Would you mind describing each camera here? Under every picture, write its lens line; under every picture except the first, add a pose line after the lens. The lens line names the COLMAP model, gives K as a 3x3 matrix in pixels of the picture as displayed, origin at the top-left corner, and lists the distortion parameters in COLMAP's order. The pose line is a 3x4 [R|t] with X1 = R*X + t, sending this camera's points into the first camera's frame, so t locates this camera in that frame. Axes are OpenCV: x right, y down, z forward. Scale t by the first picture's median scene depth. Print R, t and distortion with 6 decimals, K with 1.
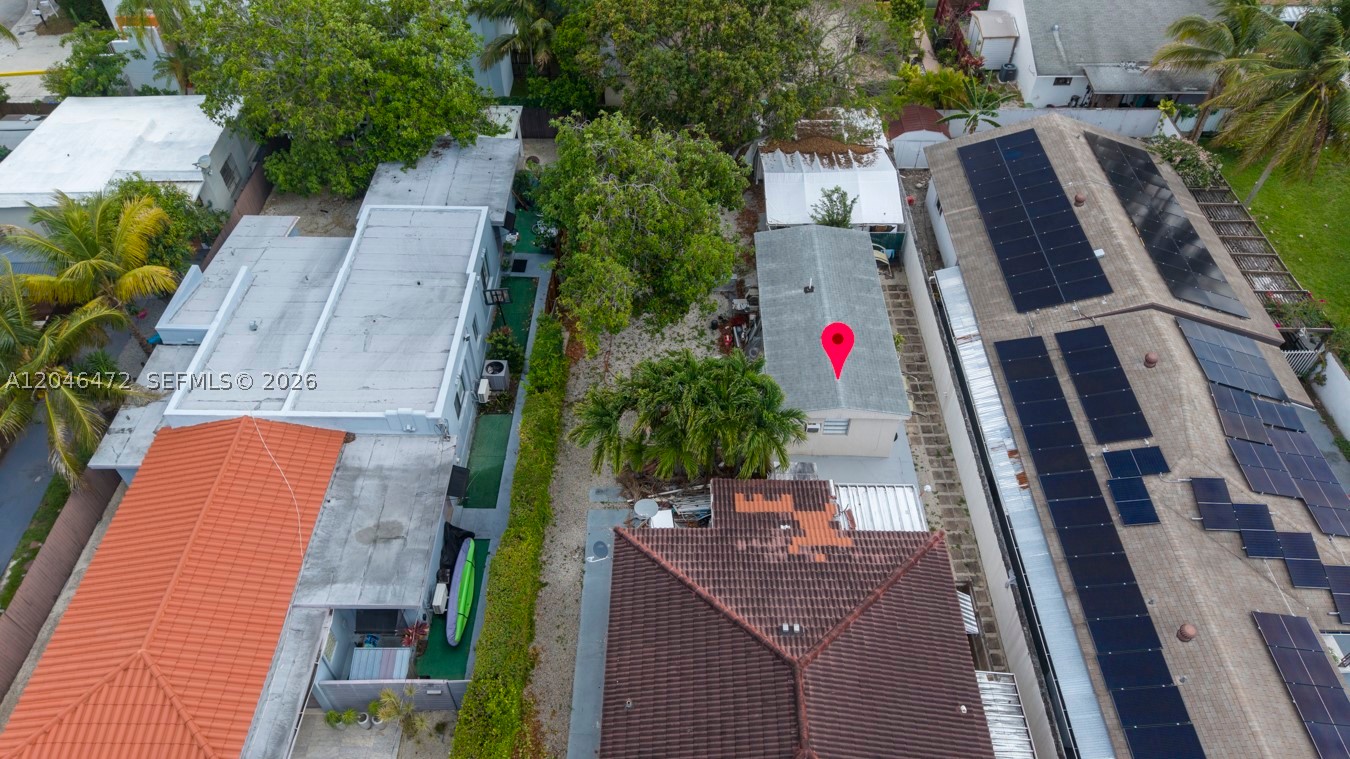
lens RADIAL K [[900.5, 0, 678.0], [0, 900.5, 383.1], [0, 0, 1]] dist [0.005520, -0.016695]
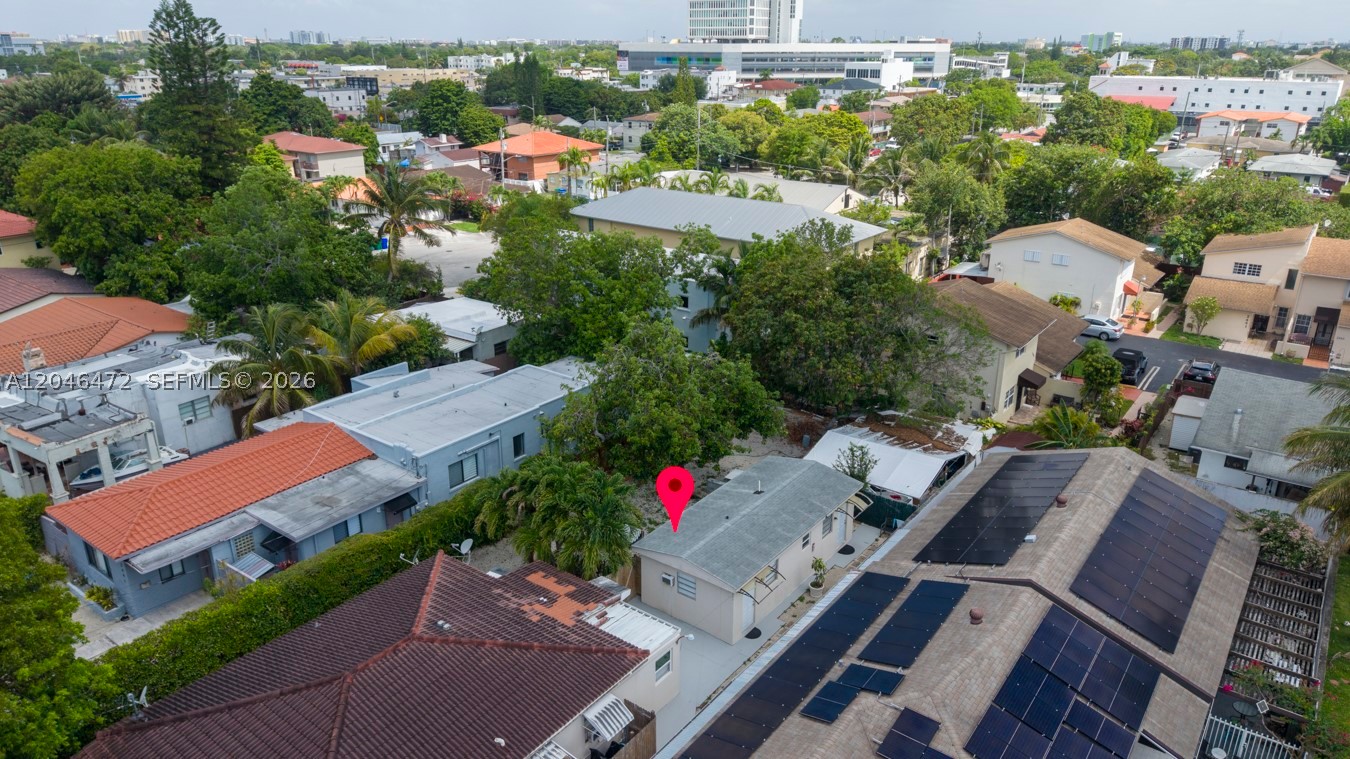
lens RADIAL K [[900.5, 0, 678.0], [0, 900.5, 383.1], [0, 0, 1]] dist [0.005520, -0.016695]
pose [[0.806419, 0.204377, -0.554904, 0.788744], [-0.426709, 0.850771, -0.306771, 0.194135], [0.409399, 0.484168, 0.773287, 0.058407]]
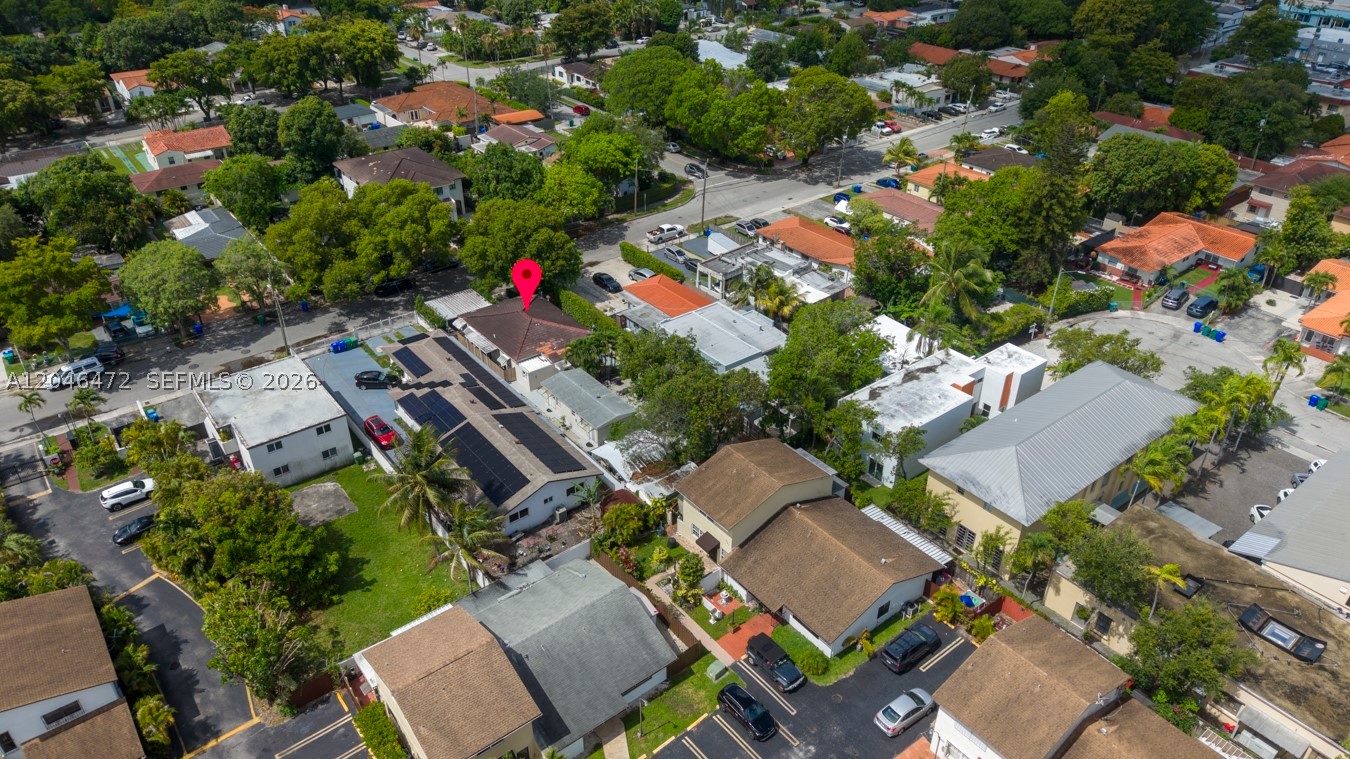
lens RADIAL K [[900.5, 0, 678.0], [0, 900.5, 383.1], [0, 0, 1]] dist [0.005520, -0.016695]
pose [[-0.781015, 0.320702, -0.535879, 1.609651], [-0.458525, 0.288095, 0.840688, -2.874623], [0.423994, 0.902303, -0.077957, 1.532881]]
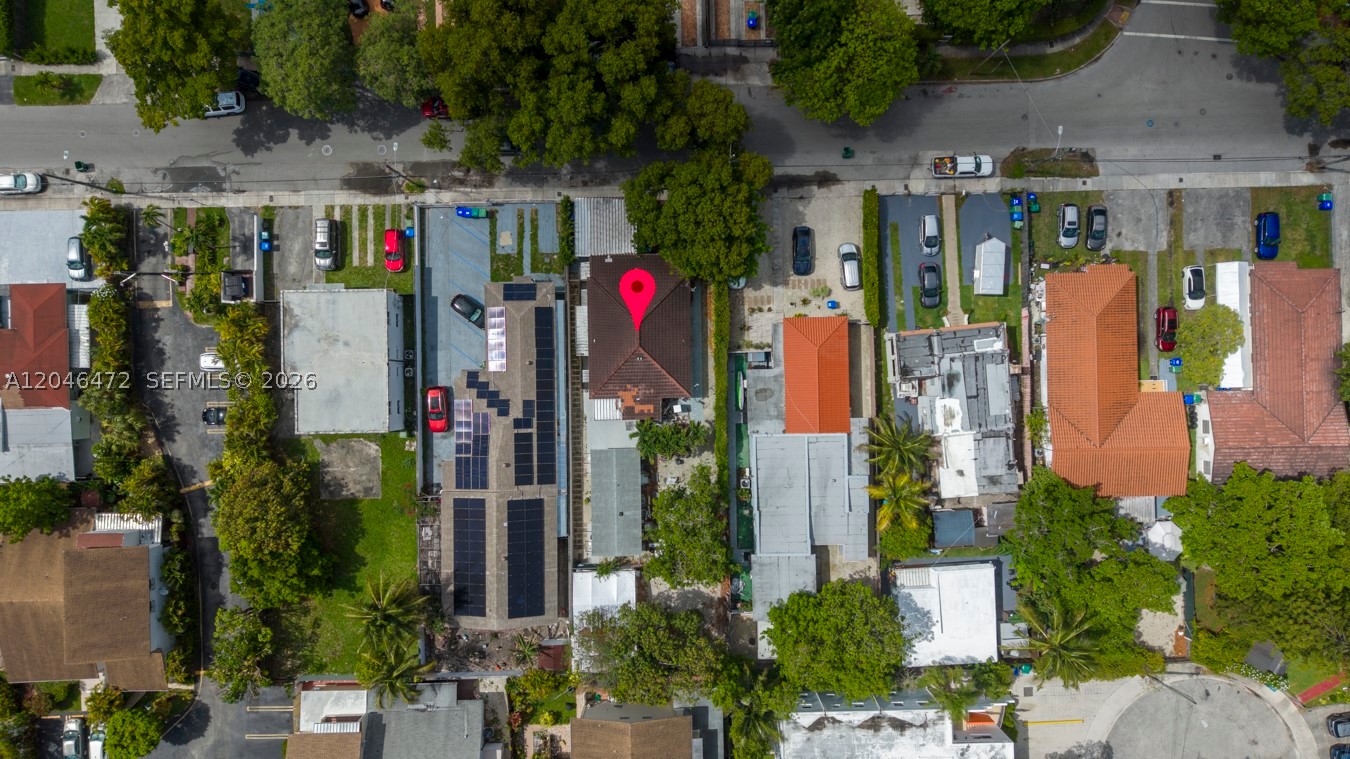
lens RADIAL K [[900.5, 0, 678.0], [0, 900.5, 383.1], [0, 0, 1]] dist [0.005520, -0.016695]
pose [[-0.999688, 0.024789, -0.003116, -0.012812], [-0.019890, -0.714188, 0.699671, -1.938035], [0.015118, 0.699515, 0.714458, -1.256243]]
